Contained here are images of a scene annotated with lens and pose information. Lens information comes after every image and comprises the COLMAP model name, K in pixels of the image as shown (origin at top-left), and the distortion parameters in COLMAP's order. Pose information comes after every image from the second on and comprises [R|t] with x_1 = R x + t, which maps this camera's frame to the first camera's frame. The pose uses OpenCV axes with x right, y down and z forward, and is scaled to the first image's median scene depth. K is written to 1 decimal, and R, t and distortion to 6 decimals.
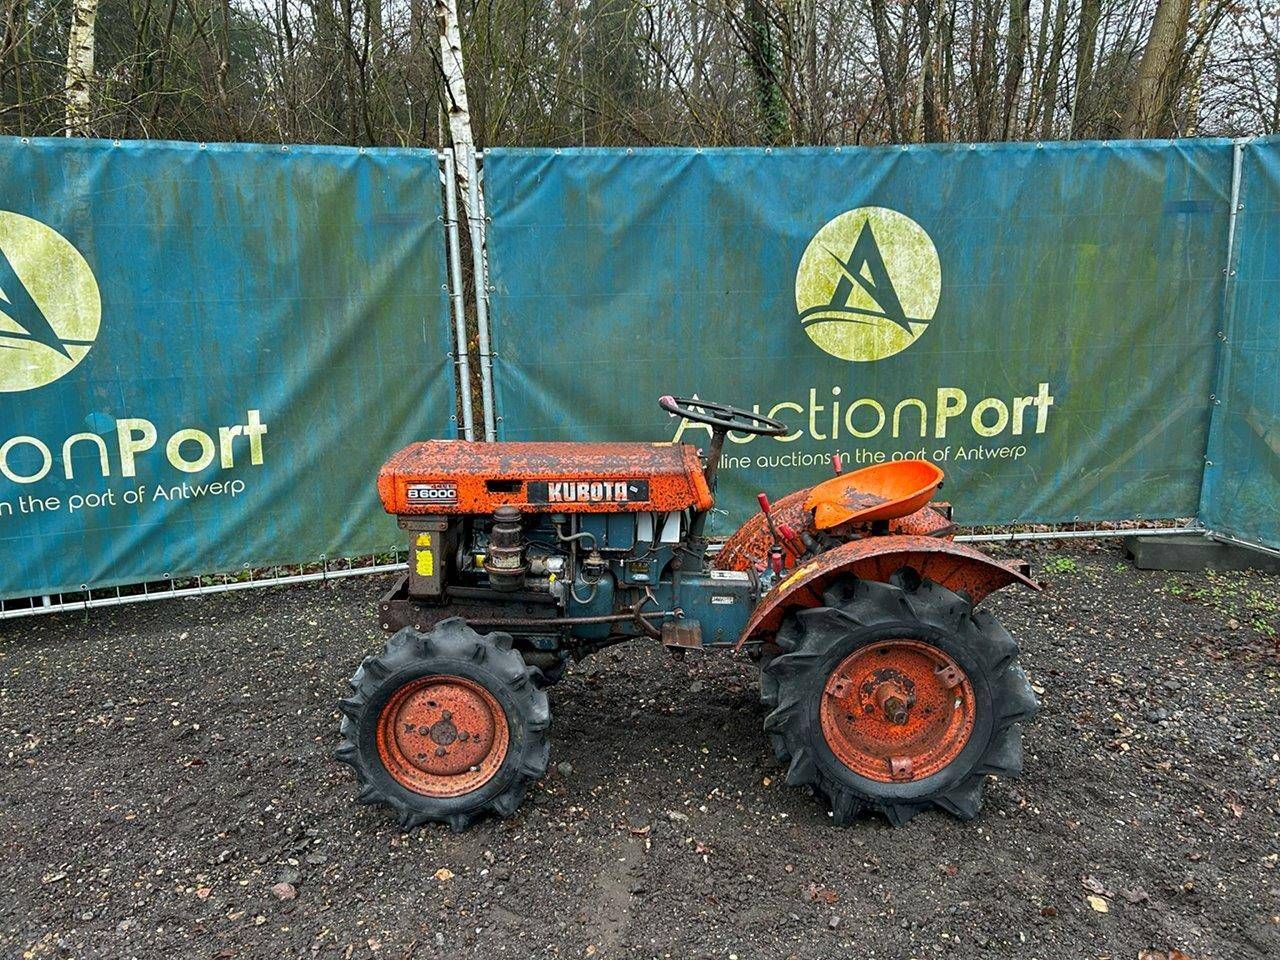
lens RADIAL K [[948.5, 0, 626.5], [0, 948.5, 479.1], [0, 0, 1]] dist [0.068320, -0.071034]
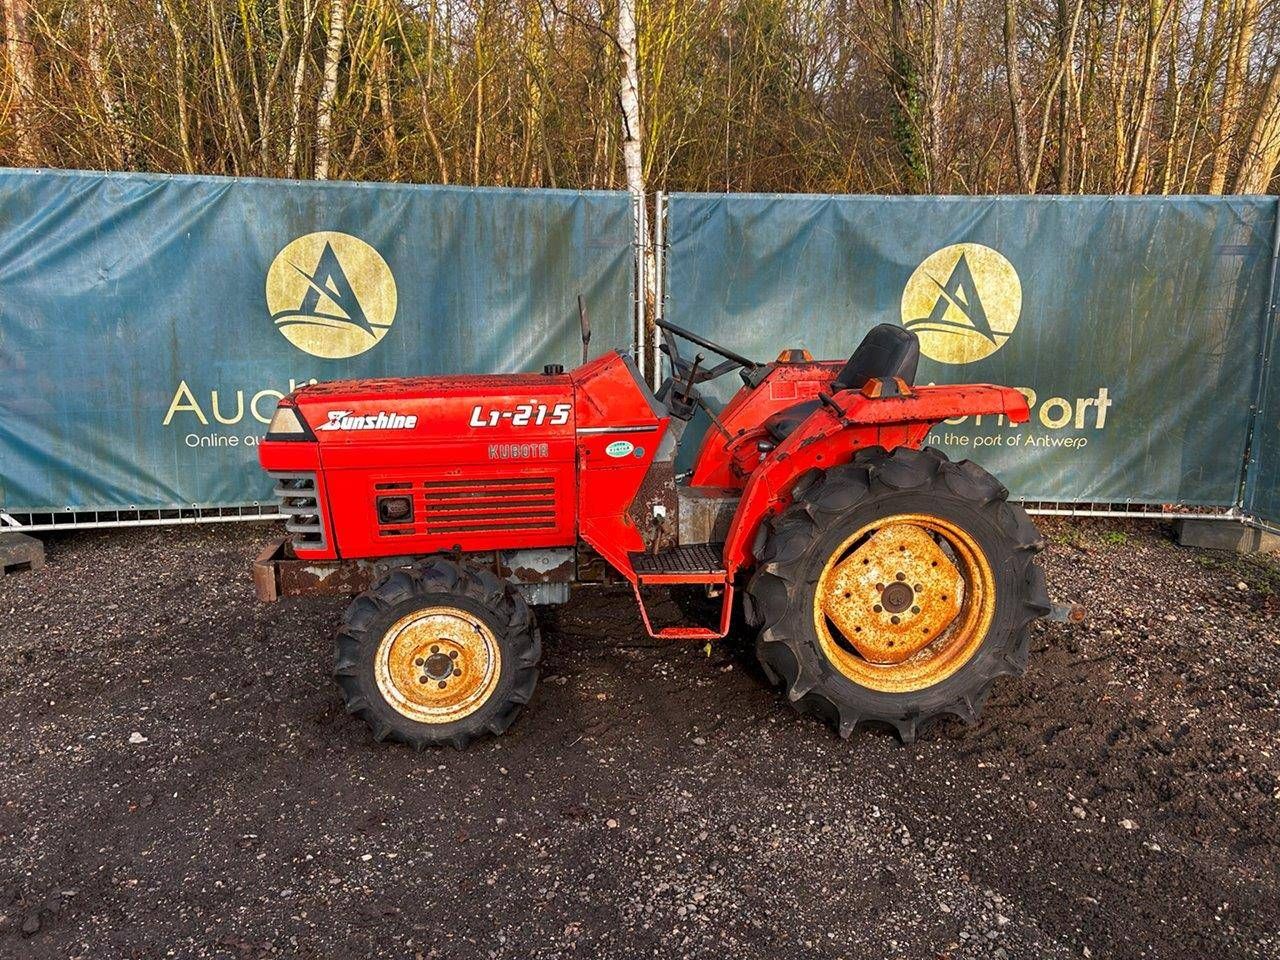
lens RADIAL K [[958.9, 0, 640.1], [0, 958.9, 470.1], [0, 0, 1]] dist [0.033042, -0.009313]
pose [[0.991391, 0.058274, -0.117248, -0.007913], [-0.058210, 0.998296, 0.003978, 0.037666], [0.117280, 0.002881, 0.993095, -0.327154]]
